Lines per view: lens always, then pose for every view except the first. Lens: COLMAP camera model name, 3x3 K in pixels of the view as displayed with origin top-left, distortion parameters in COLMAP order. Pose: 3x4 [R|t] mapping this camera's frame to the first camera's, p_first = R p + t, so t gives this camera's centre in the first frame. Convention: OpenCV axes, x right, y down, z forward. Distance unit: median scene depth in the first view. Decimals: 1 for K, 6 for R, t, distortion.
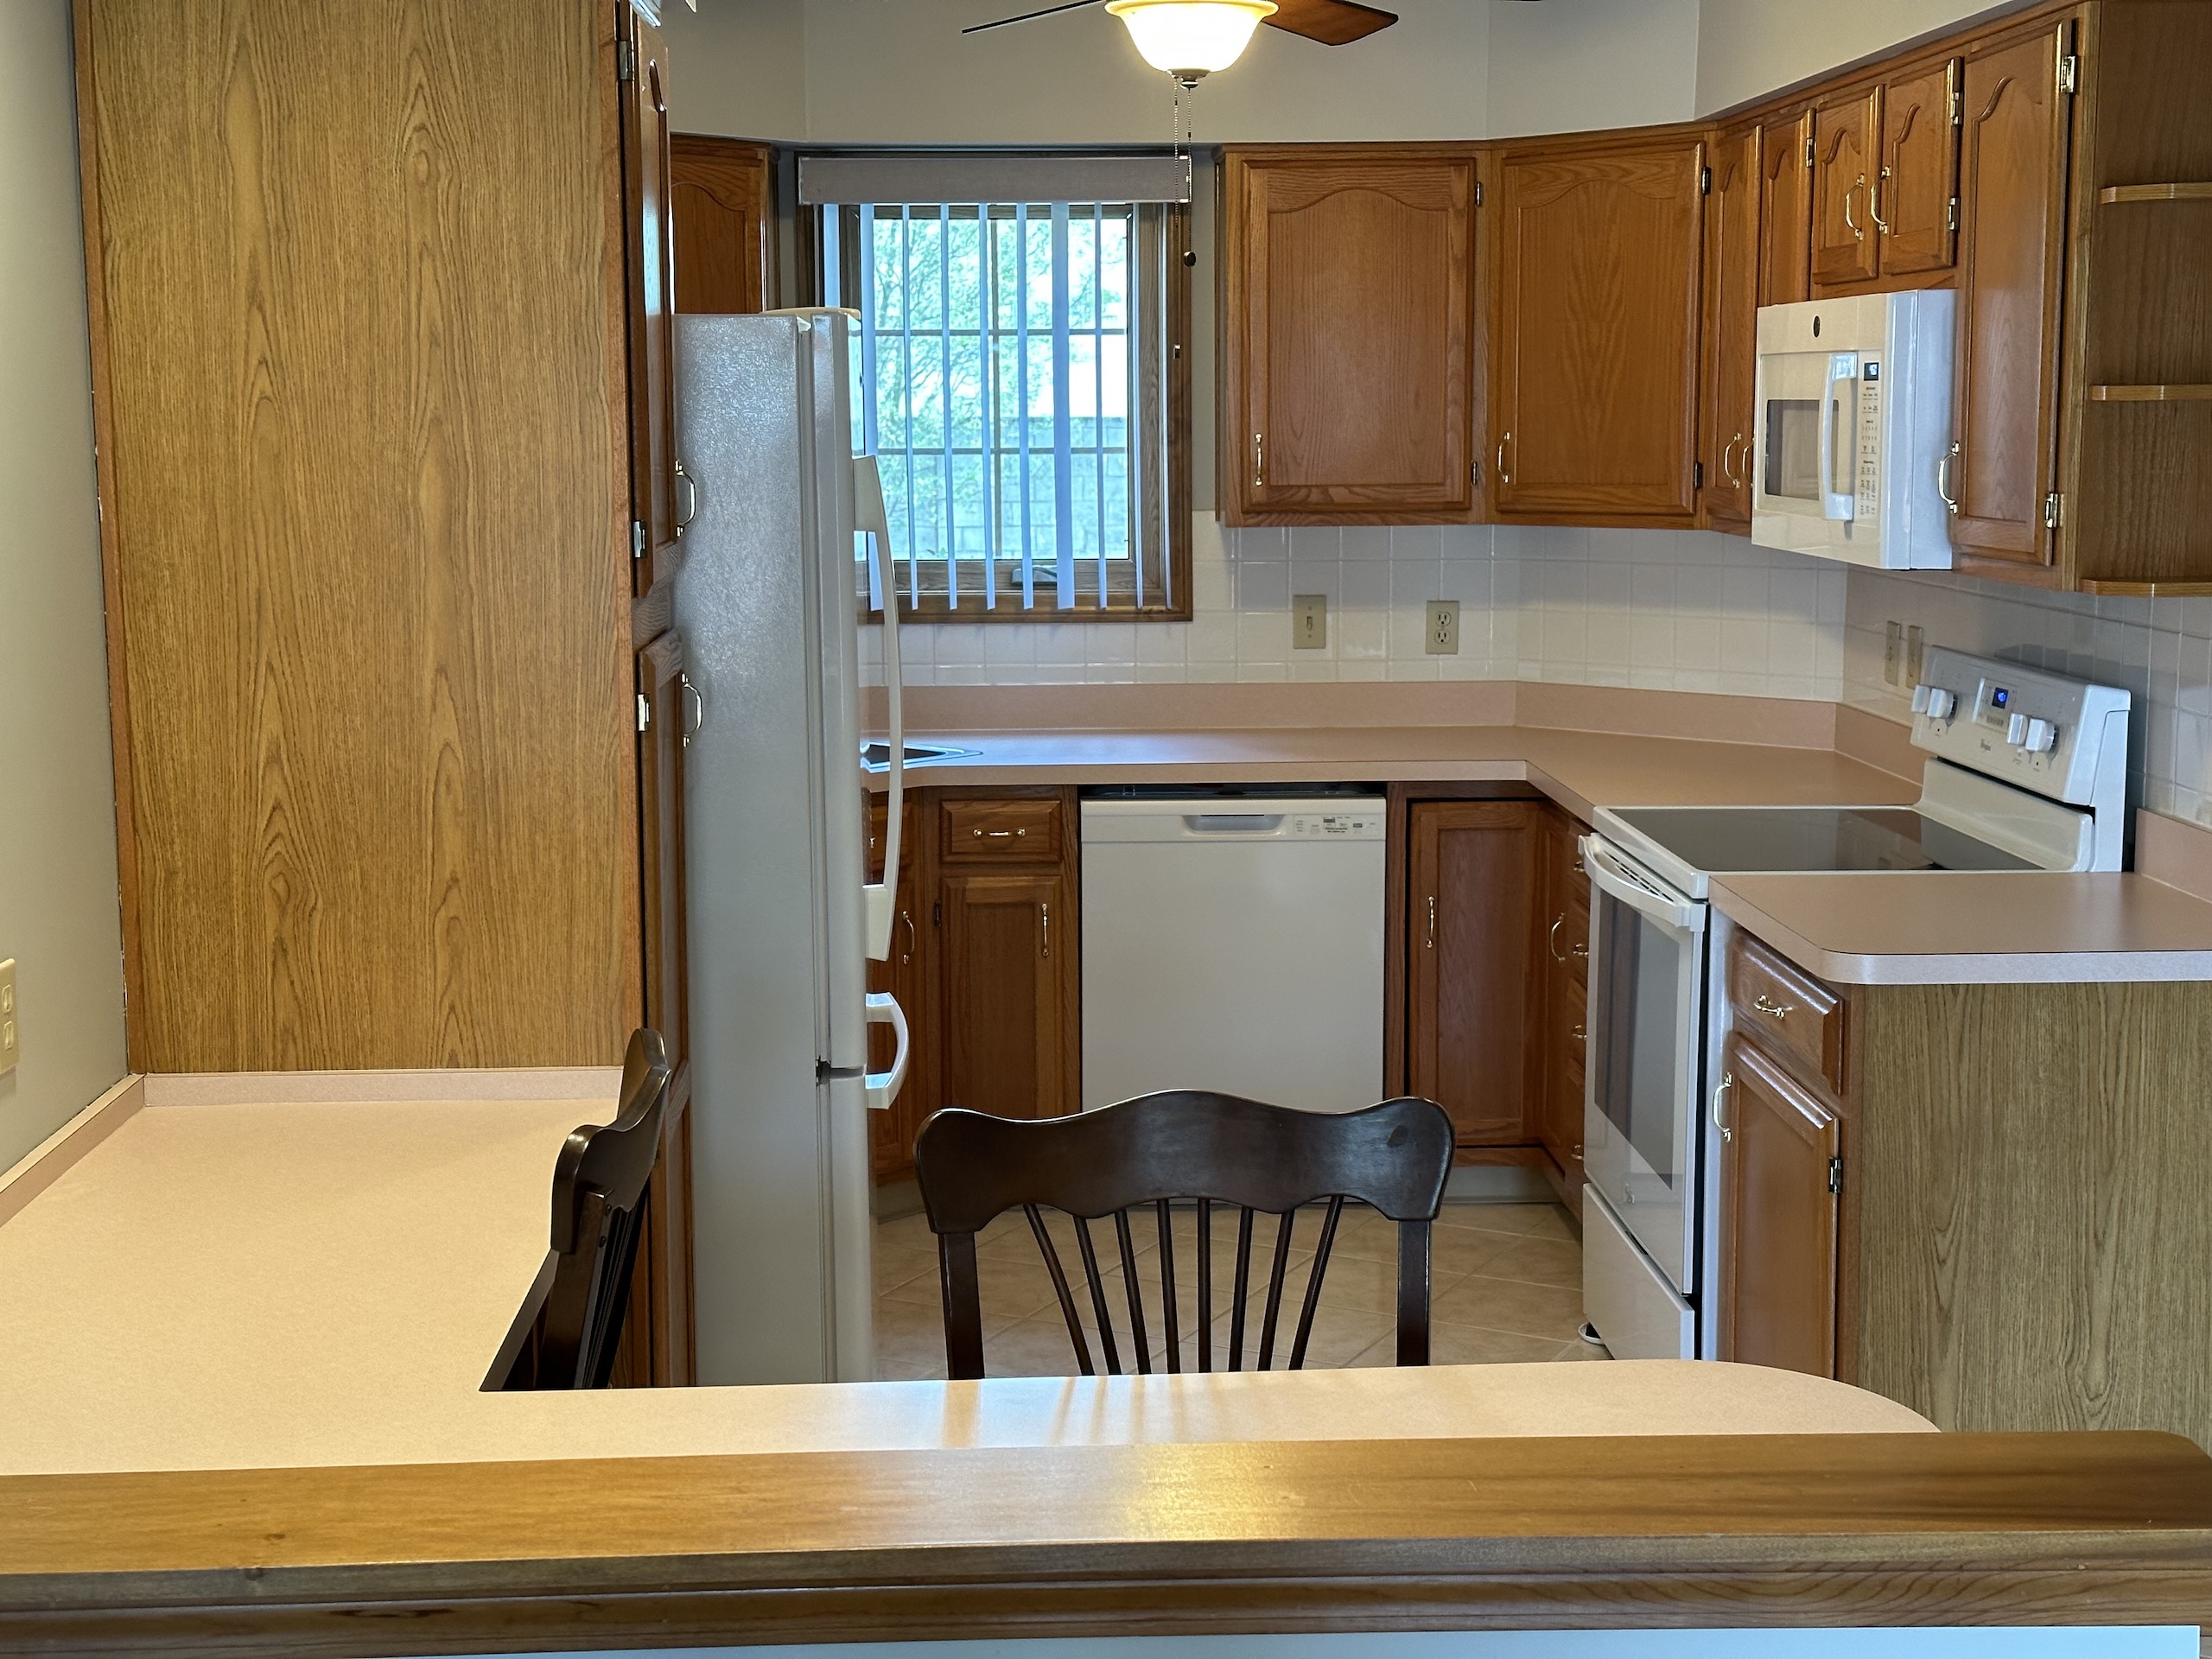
lens RADIAL K [[3054.5, 0, 1120.4], [0, 3054.5, 852.9], [0, 0, 1]] dist [0.117030, 0.000000]
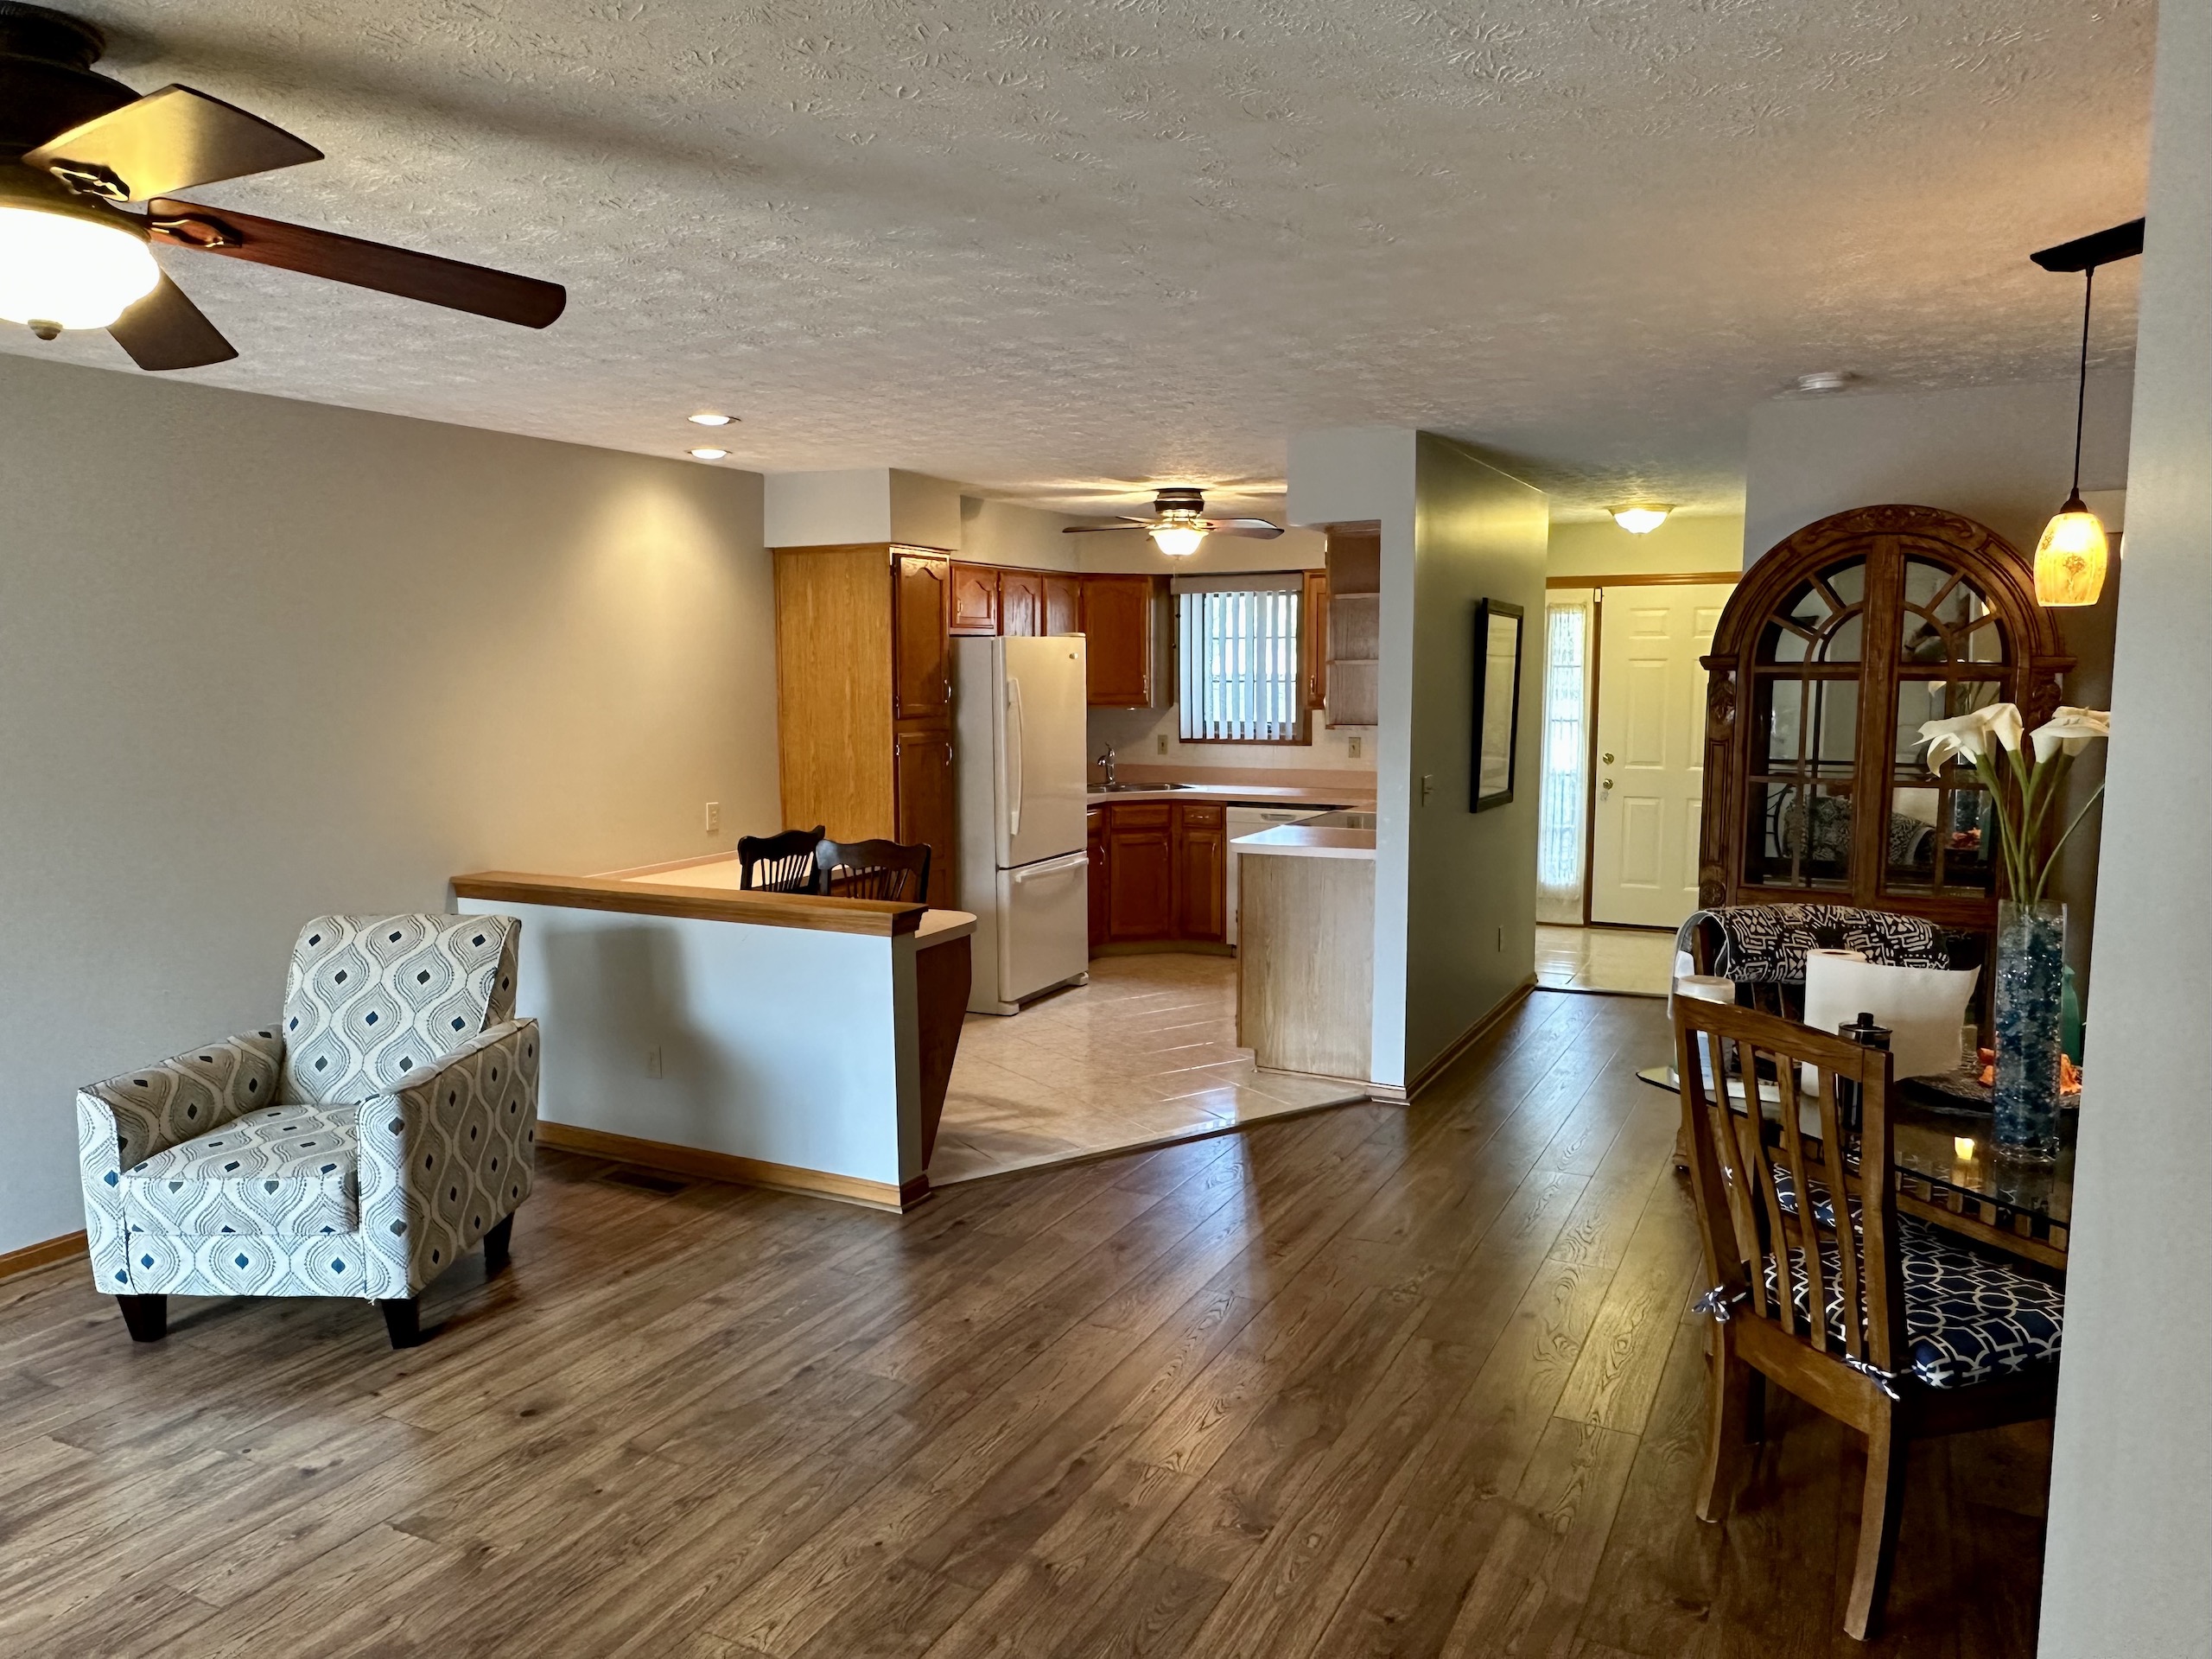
lens RADIAL K [[1546.3, 0, 1101.9], [0, 1546.3, 828.9], [0, 0, 1]] dist [0.046368, -0.056585]
pose [[0.868233, 0.054911, -0.493108, 0.935070], [-0.074268, 0.997043, -0.019738, 0.062692], [0.490566, 0.053760, 0.869744, -0.435344]]
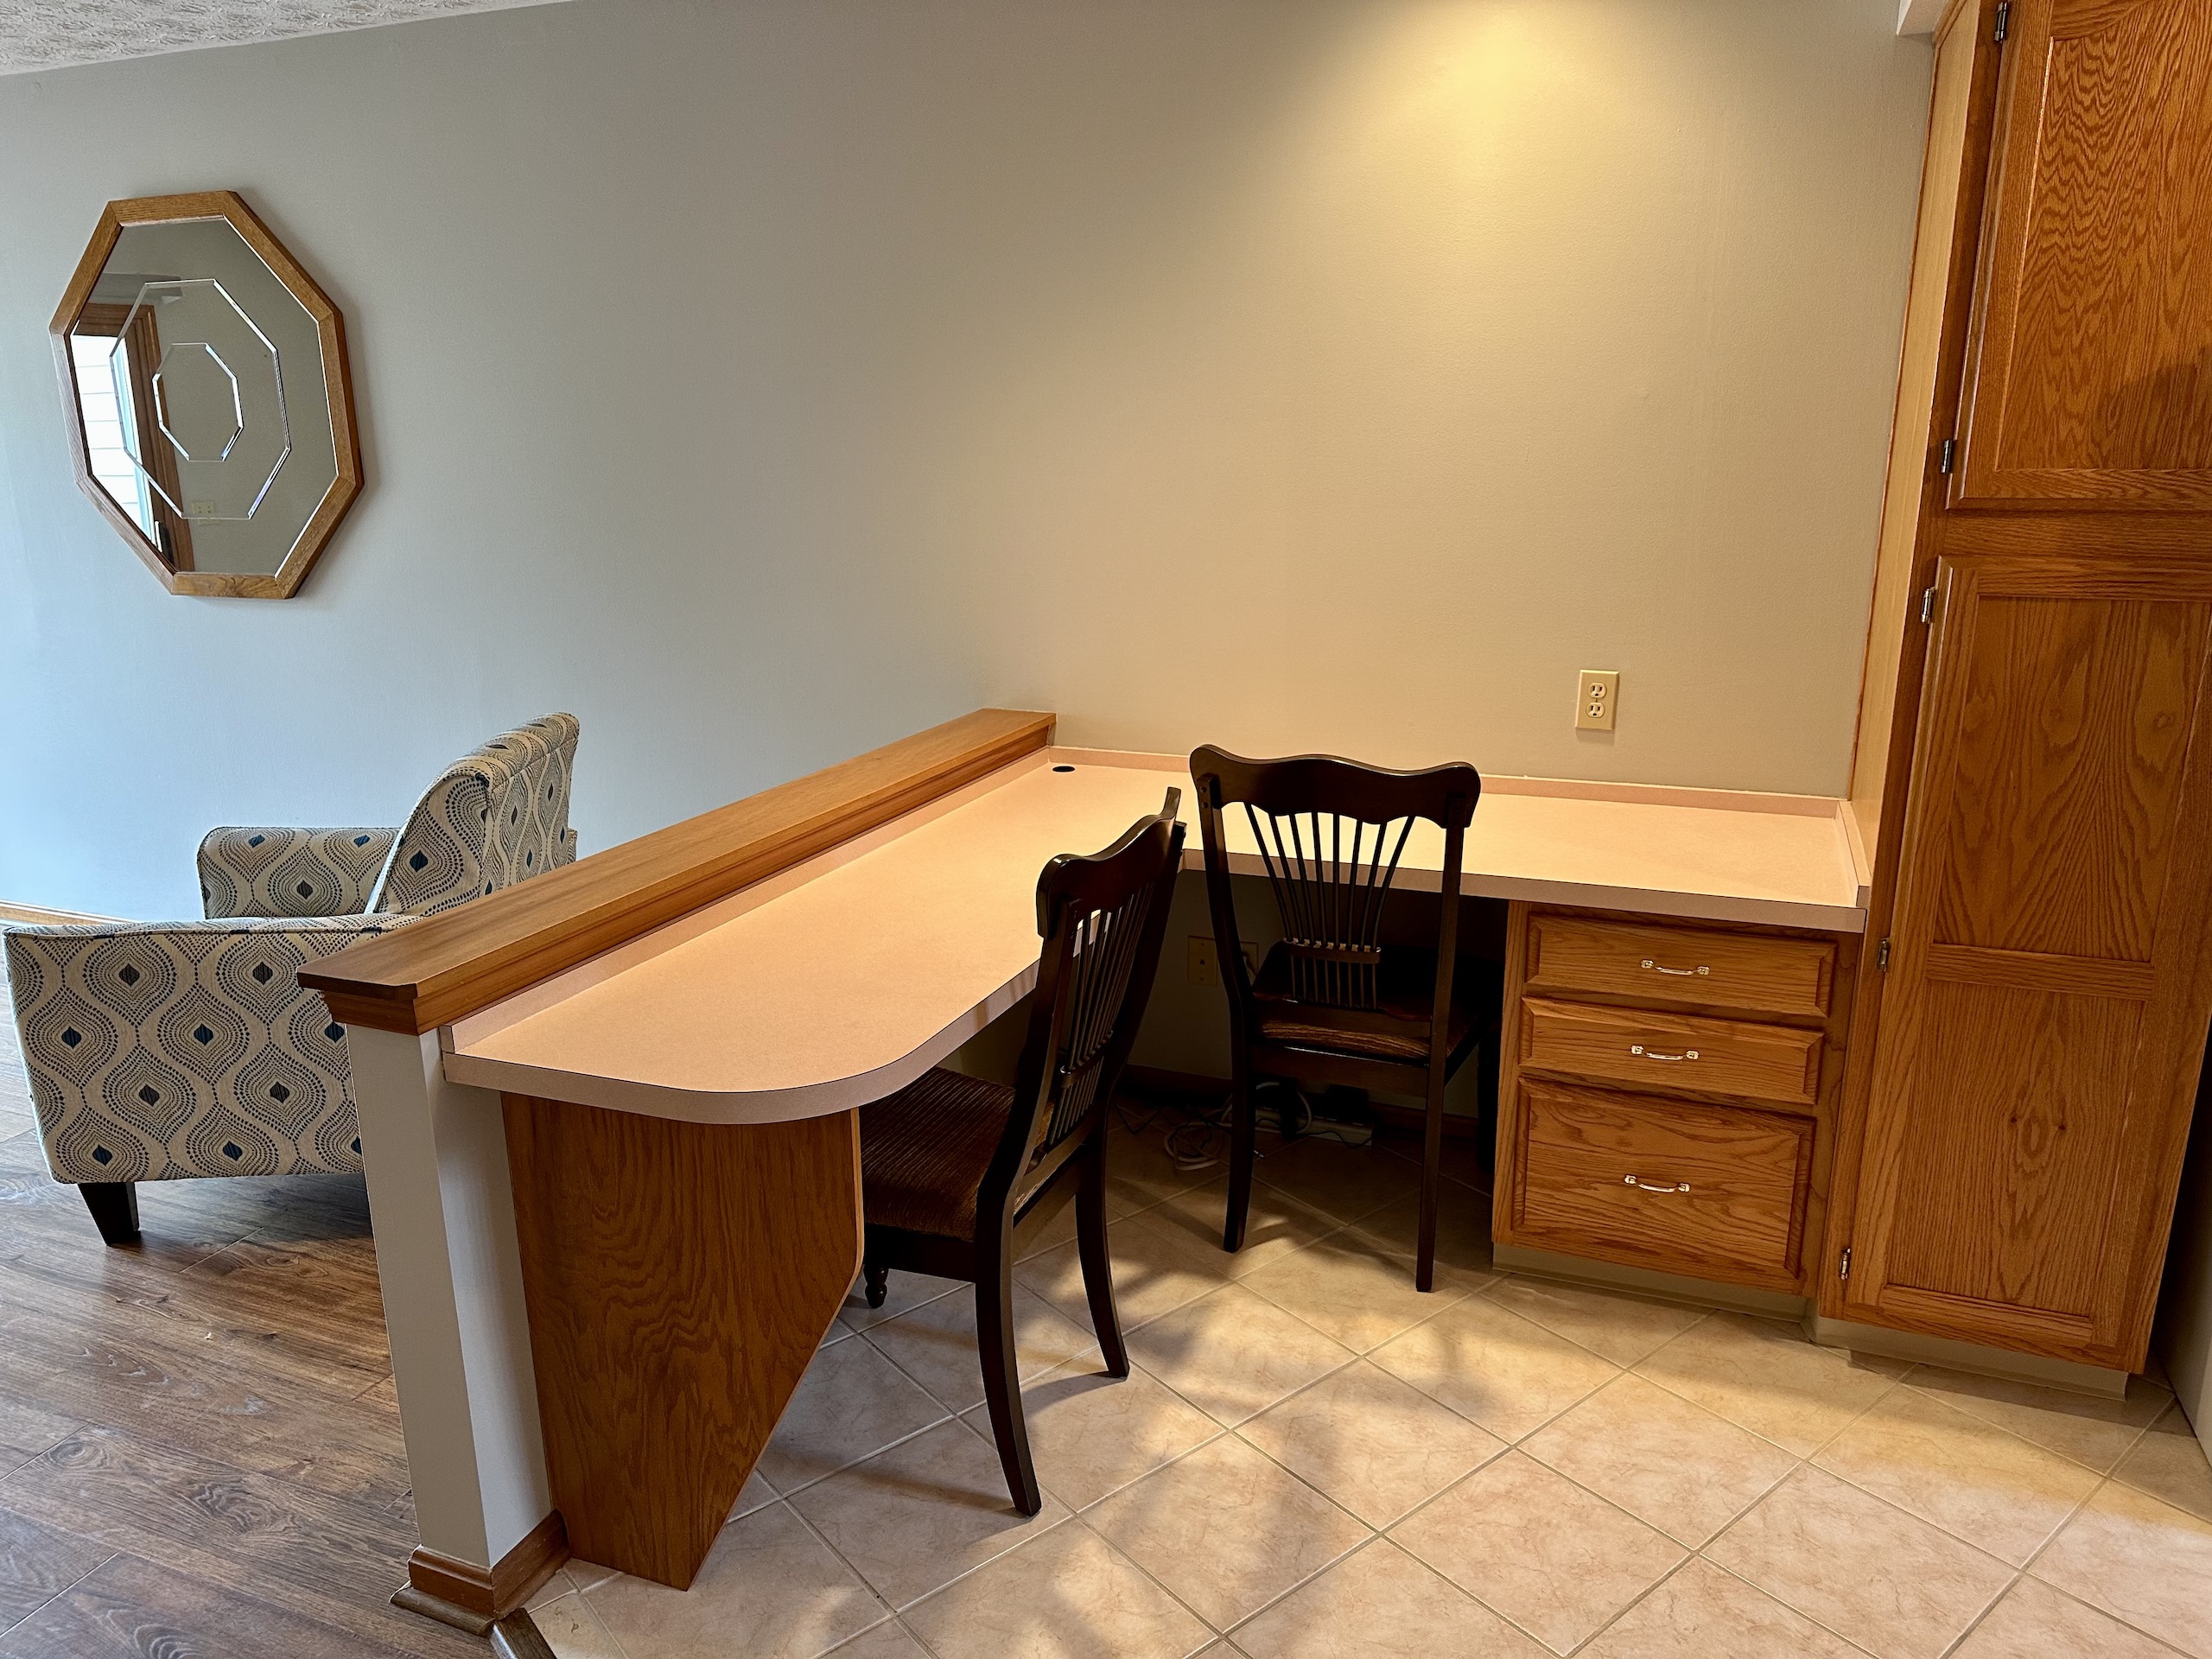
lens RADIAL K [[1546.3, 0, 1106.6], [0, 1546.3, 839.9], [0, 0, 1]] dist [0.046368, -0.056585]
pose [[-0.402775, 0.253699, -0.879437, 0.527065], [-0.122864, 0.937138, 0.326615, -0.119455], [0.907015, 0.239604, -0.346285, 0.942596]]
